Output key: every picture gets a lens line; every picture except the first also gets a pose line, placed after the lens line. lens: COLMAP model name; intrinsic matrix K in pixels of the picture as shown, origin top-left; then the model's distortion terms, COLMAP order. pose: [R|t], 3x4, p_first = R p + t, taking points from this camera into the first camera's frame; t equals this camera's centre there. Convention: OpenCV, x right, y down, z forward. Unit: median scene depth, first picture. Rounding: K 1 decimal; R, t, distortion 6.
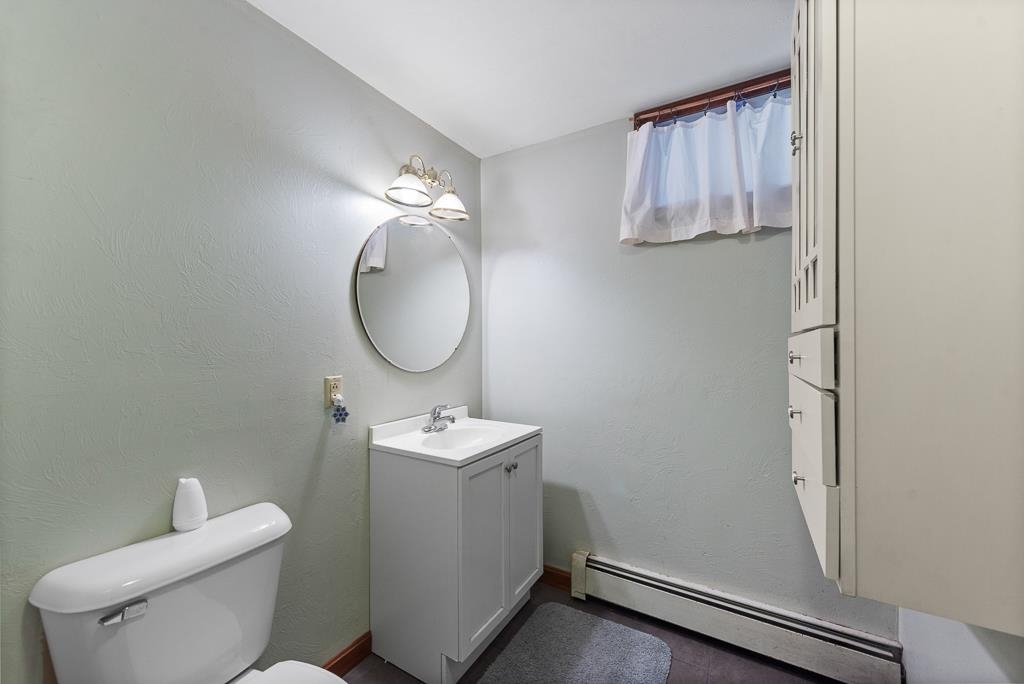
lens RADIAL K [[403.6, 0, 515.4], [0, 403.6, 345.6], [0, 0, 1]] dist [0.020662, -0.005837]
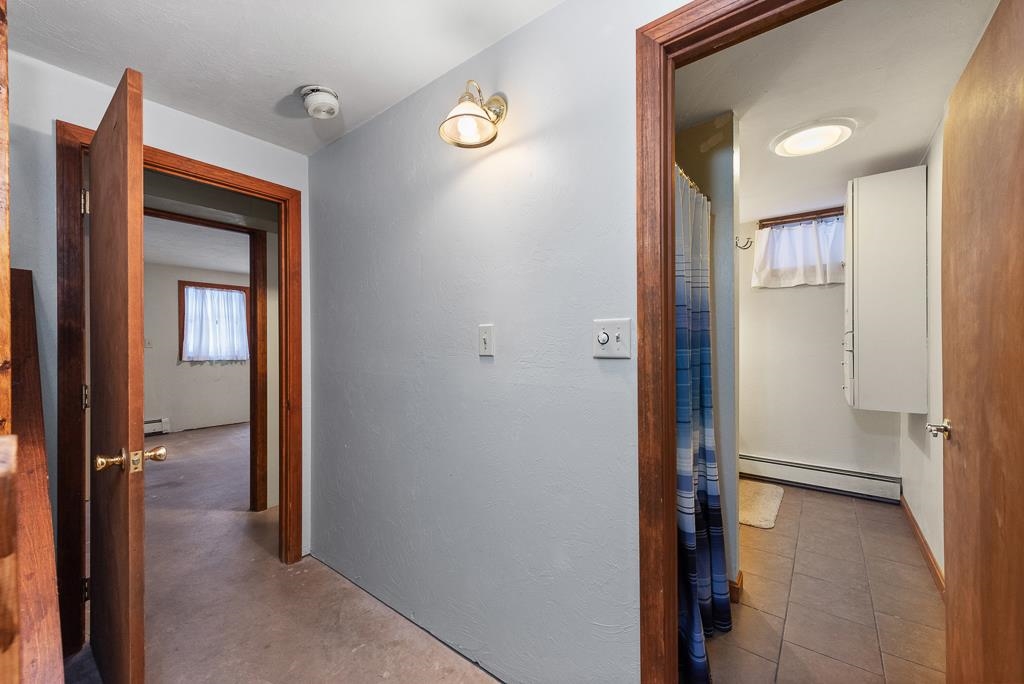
lens RADIAL K [[404.3, 0, 512.0], [0, 404.3, 342.0], [0, 0, 1]] dist [-0.007804, -0.000112]
pose [[0.992452, 0.002817, -0.122602, -0.676790], [-0.003632, 0.999973, -0.006420, 0.019733], [0.122580, 0.006817, 0.992435, -1.098975]]
